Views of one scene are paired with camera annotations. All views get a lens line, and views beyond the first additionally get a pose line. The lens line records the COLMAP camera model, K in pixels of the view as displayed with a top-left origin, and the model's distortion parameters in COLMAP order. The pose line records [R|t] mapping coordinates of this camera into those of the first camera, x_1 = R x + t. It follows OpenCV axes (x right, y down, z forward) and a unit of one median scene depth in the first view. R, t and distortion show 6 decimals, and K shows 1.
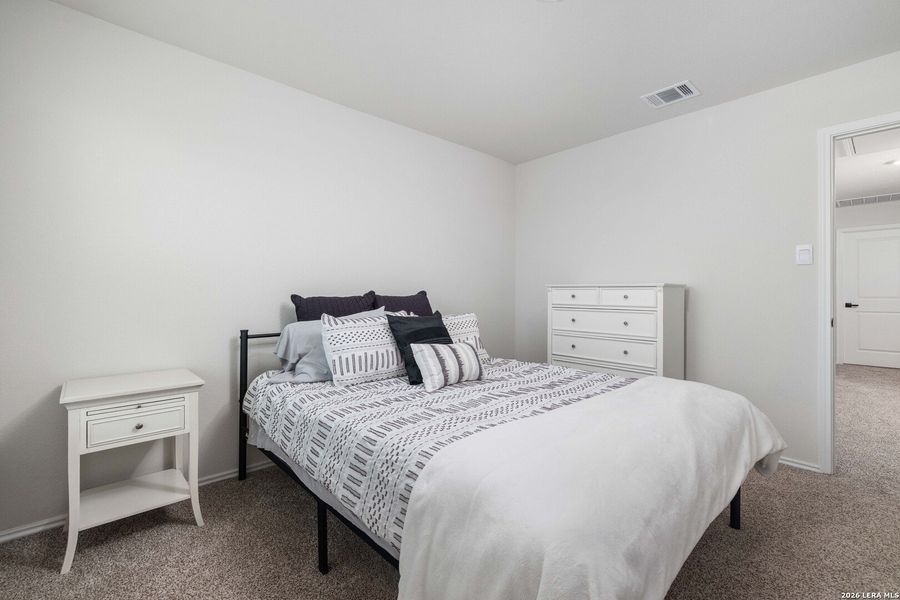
lens RADIAL K [[399.3, 0, 448.4], [0, 399.3, 288.2], [0, 0, 1]] dist [-0.001201, 0.000130]
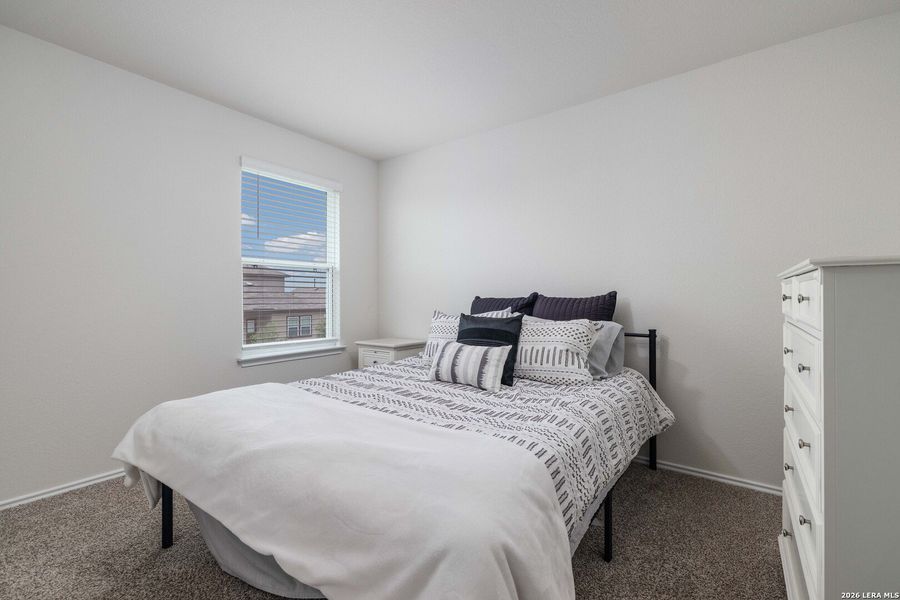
lens RADIAL K [[399.3, 0, 448.4], [0, 399.3, 288.2], [0, 0, 1]] dist [-0.001201, 0.000130]
pose [[0.196939, -0.001268, -0.980415, 0.872618], [0.025889, 0.999657, 0.003908, -0.015631], [0.980074, -0.026151, 0.196904, 0.640848]]
